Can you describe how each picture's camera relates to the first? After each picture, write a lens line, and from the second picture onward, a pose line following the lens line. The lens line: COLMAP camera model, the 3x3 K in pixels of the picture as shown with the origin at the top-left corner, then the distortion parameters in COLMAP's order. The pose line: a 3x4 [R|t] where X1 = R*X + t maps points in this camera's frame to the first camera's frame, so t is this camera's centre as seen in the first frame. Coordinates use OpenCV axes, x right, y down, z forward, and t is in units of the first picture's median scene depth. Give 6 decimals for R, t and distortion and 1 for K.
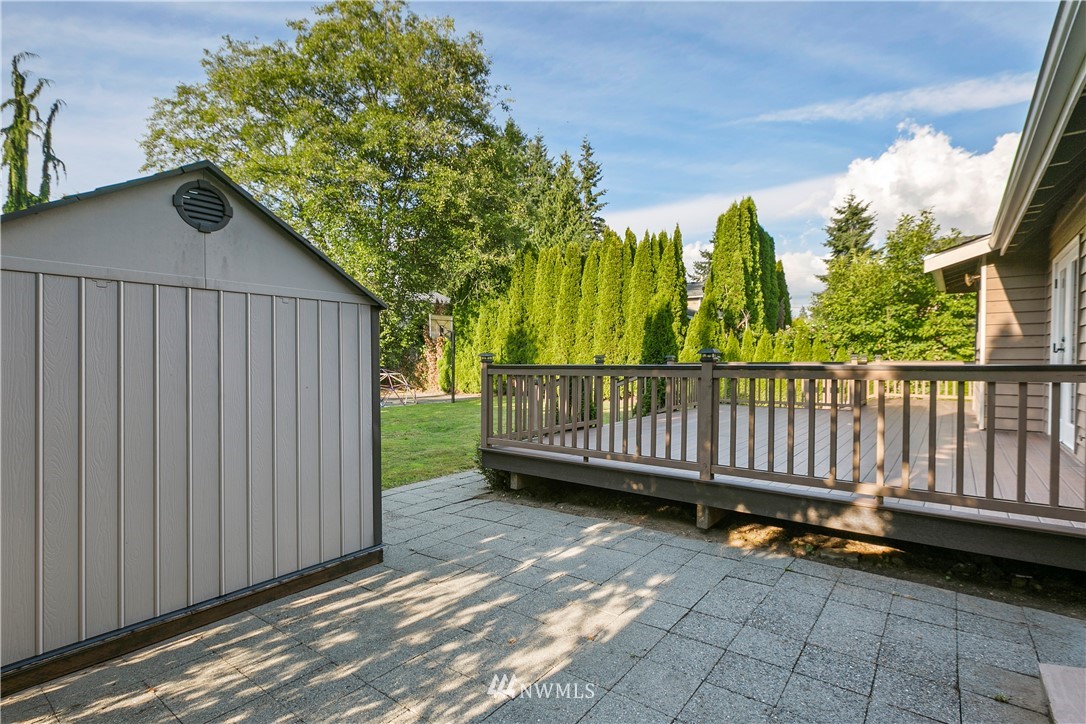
lens RADIAL K [[516.3, 0, 543.0], [0, 516.3, 362.0], [0, 0, 1]] dist [0.001711, -0.000095]
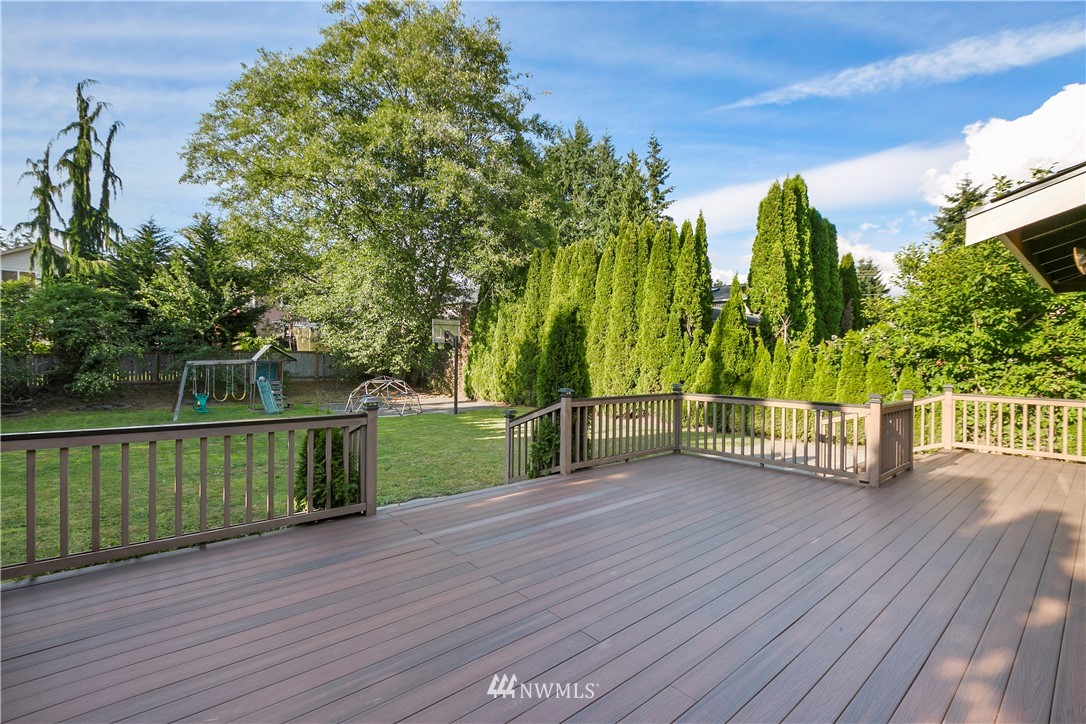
lens RADIAL K [[495.6, 0, 537.7], [0, 495.6, 356.3], [0, 0, 1]] dist [0.000474, -0.000387]
pose [[0.982779, 0.015080, -0.184169, 0.132077], [-0.016927, 0.999821, -0.008460, -0.019223], [0.184008, 0.011432, 0.982858, 0.146684]]
